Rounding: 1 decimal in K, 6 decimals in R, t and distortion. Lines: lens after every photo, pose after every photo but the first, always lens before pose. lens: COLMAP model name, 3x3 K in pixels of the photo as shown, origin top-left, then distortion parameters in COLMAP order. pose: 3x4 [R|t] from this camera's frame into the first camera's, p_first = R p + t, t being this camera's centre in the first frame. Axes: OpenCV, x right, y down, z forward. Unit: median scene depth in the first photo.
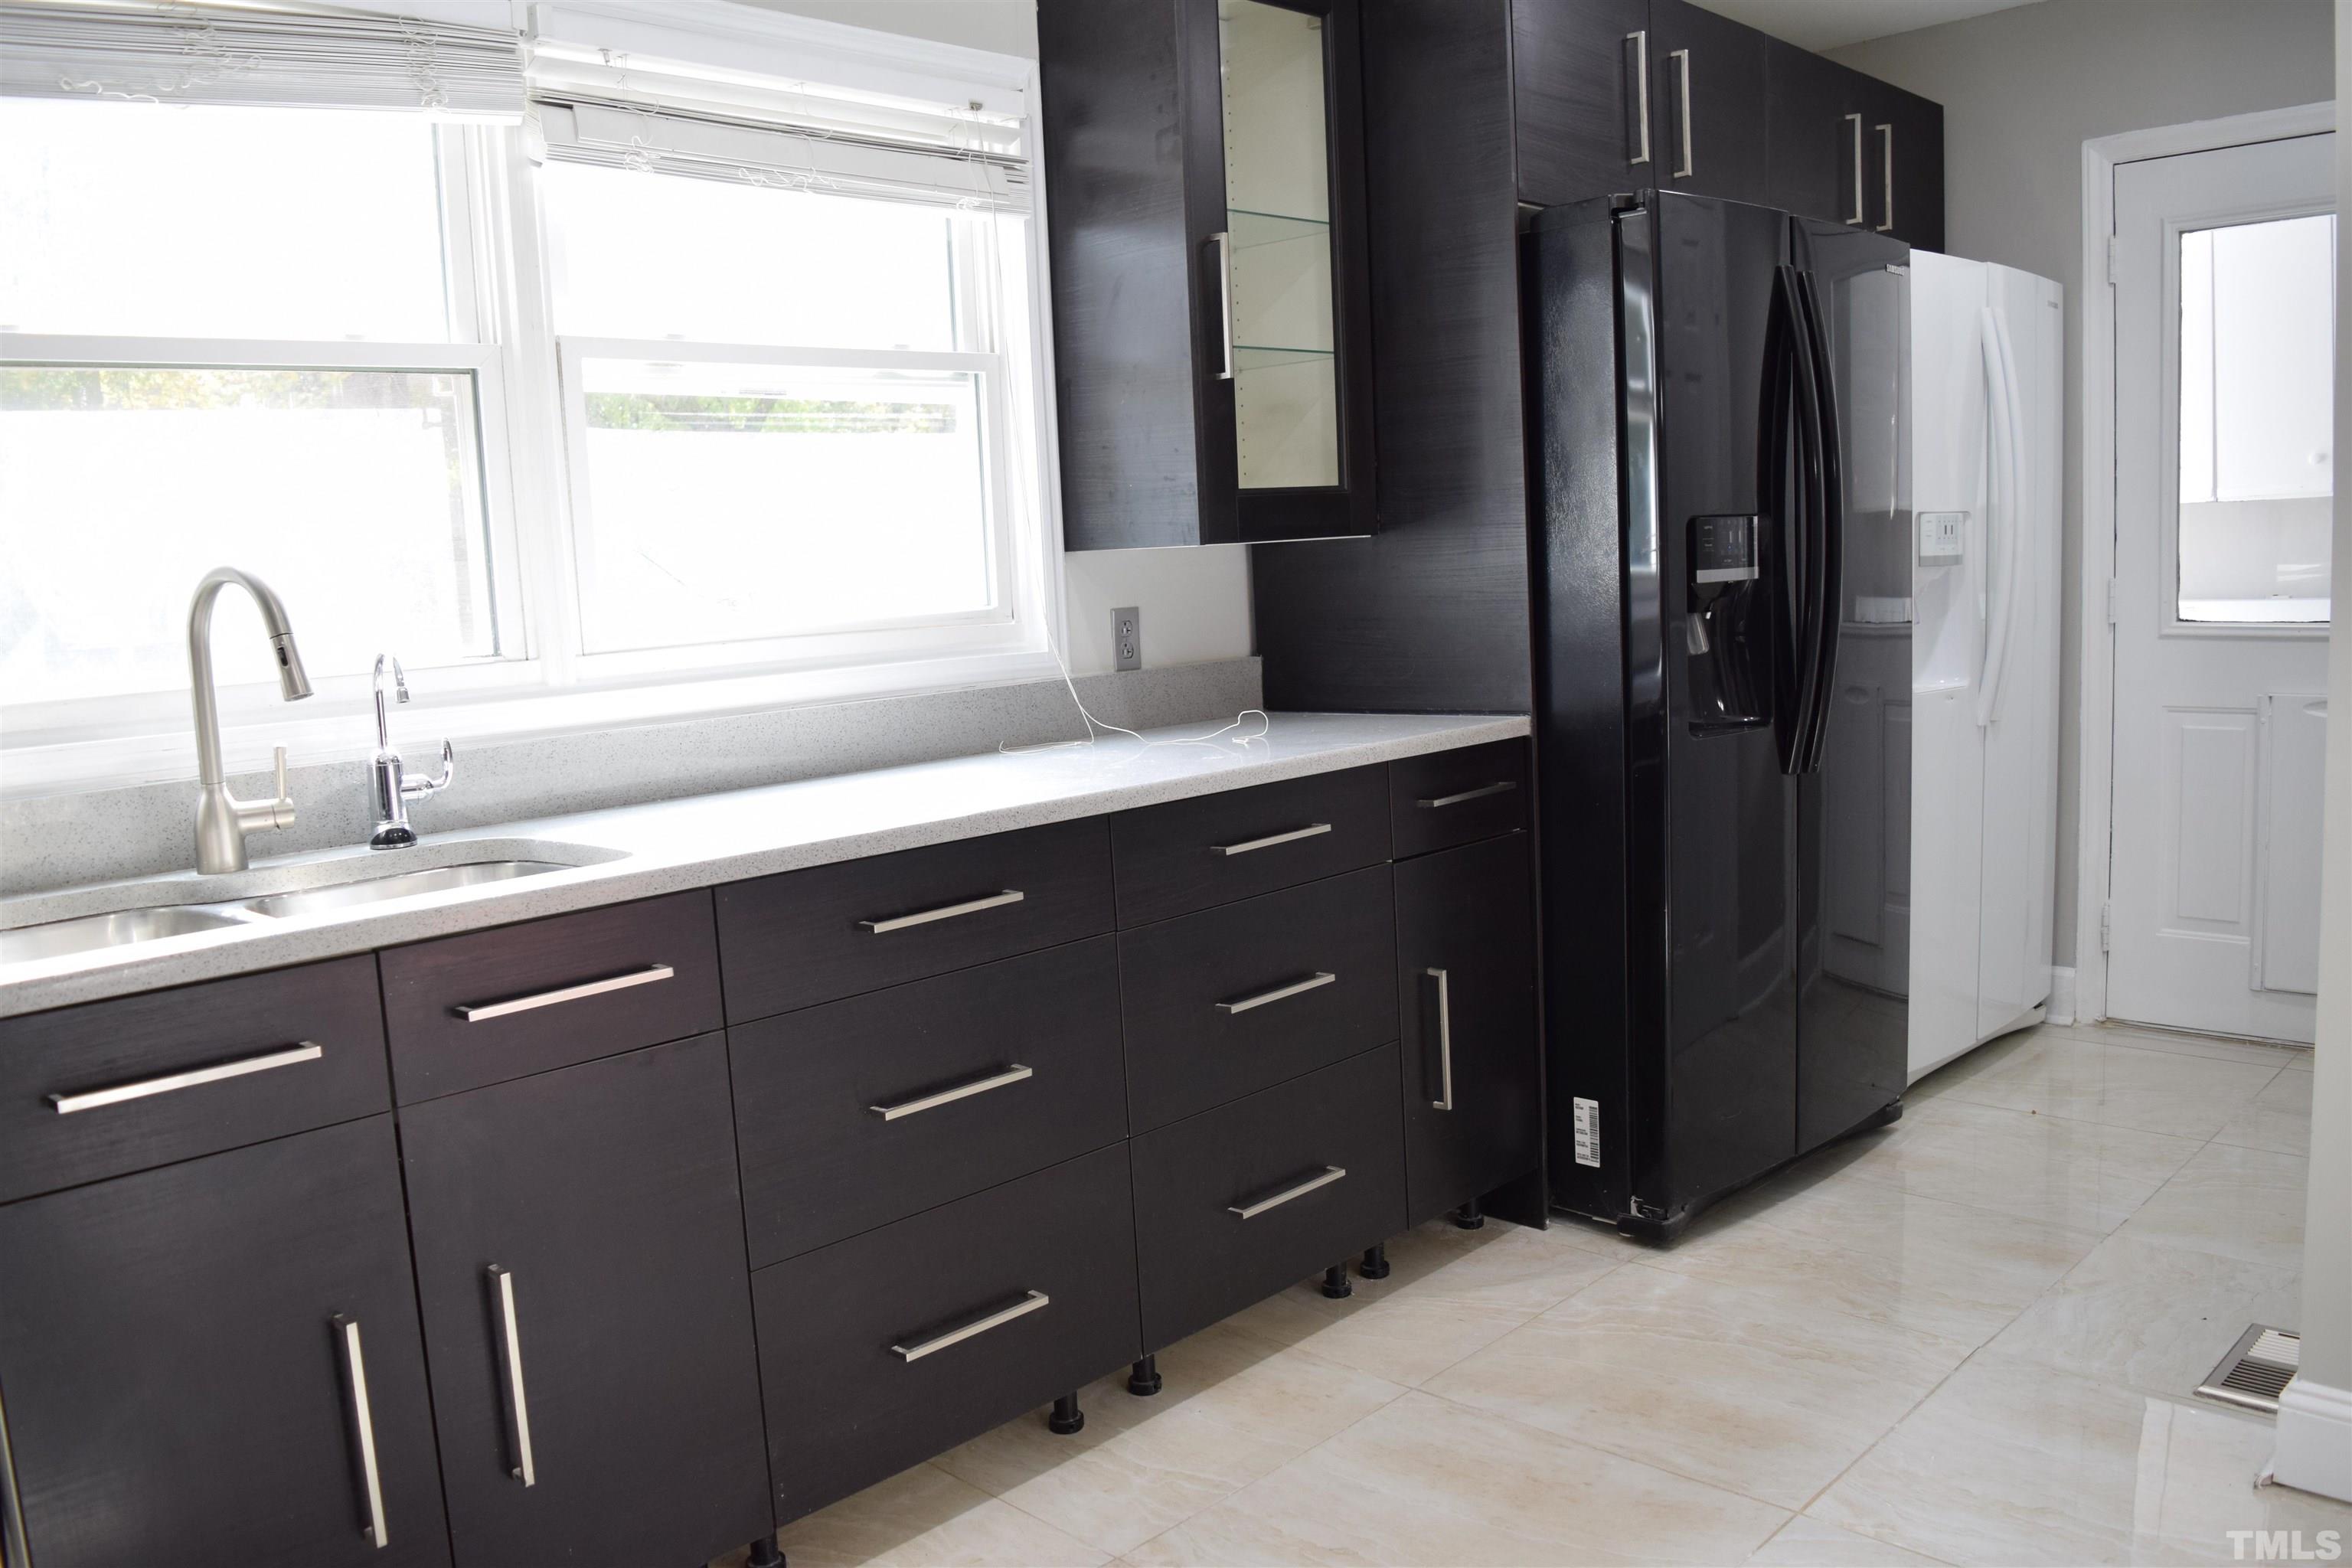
lens RADIAL K [[1870.3, 0, 1176.0], [0, 1870.3, 784.0], [0, 0, 1]] dist [-0.097273, -0.005547]
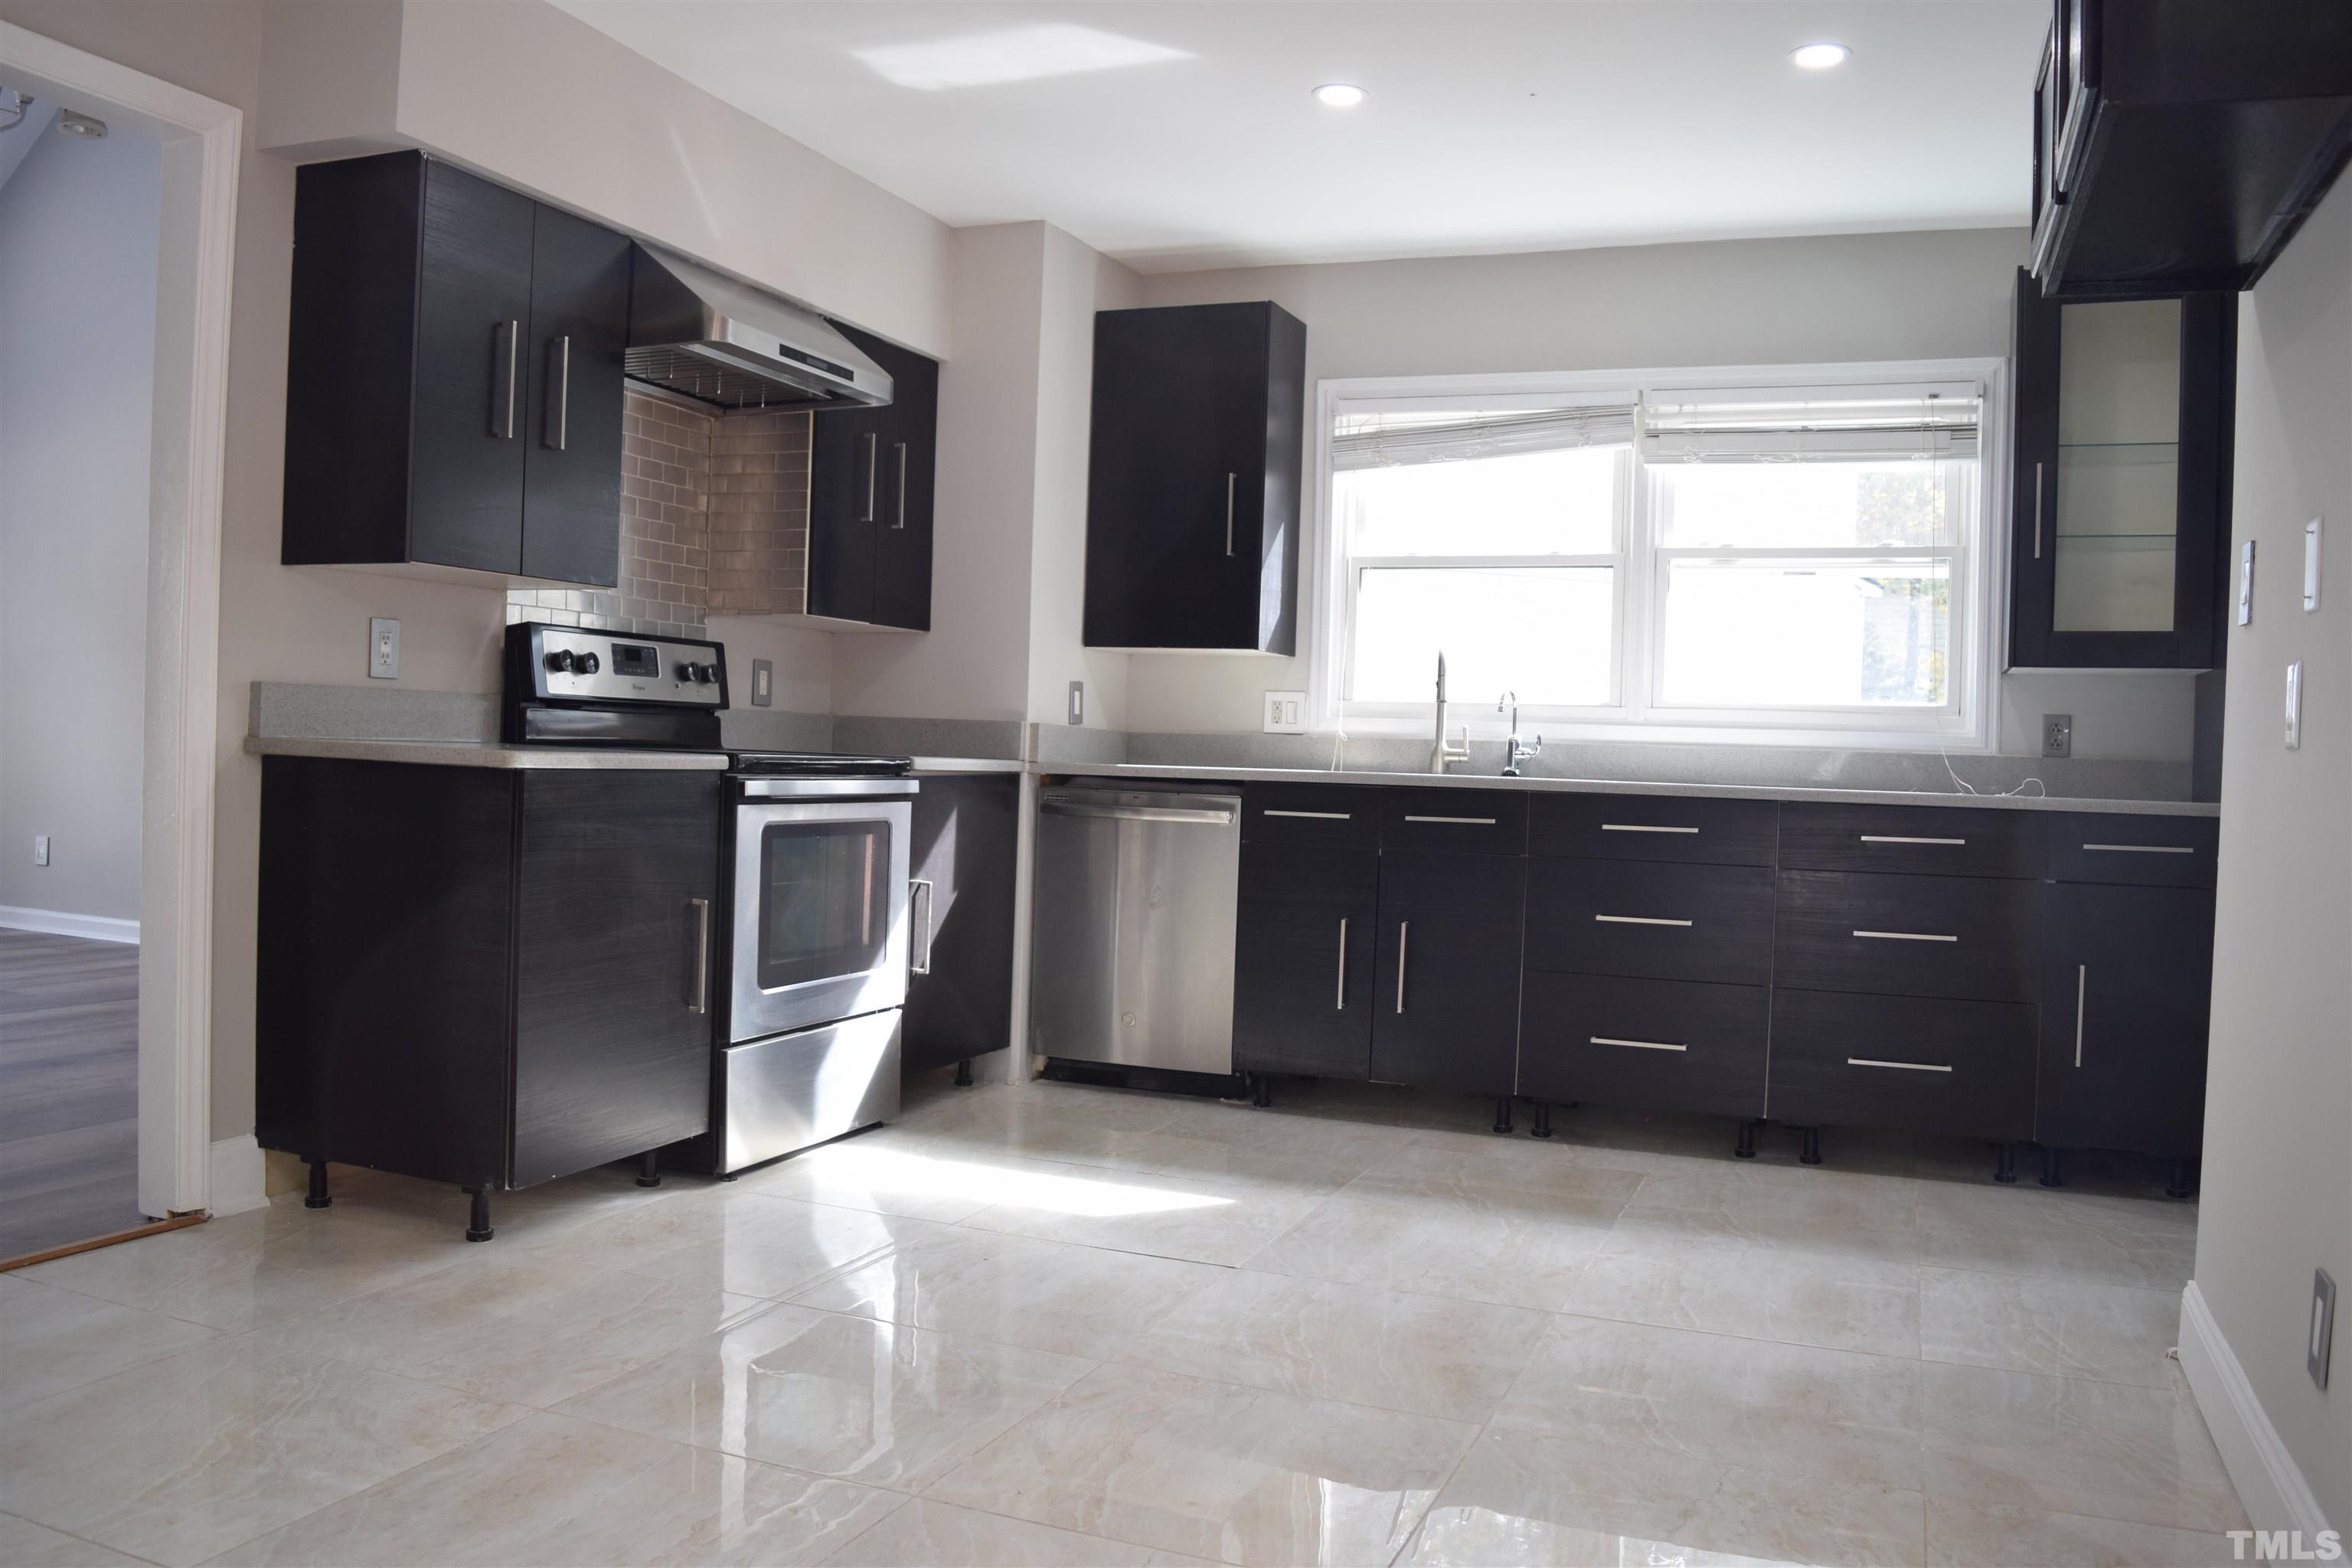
lens RADIAL K [[1870.3, 0, 1176.0], [0, 1870.3, 784.0], [0, 0, 1]] dist [-0.097273, -0.005547]
pose [[0.368775, 0.078446, -0.926203, 1.336228], [-0.158715, 0.987114, 0.020411, 0.050985], [0.915868, 0.139475, 0.376473, -0.201232]]
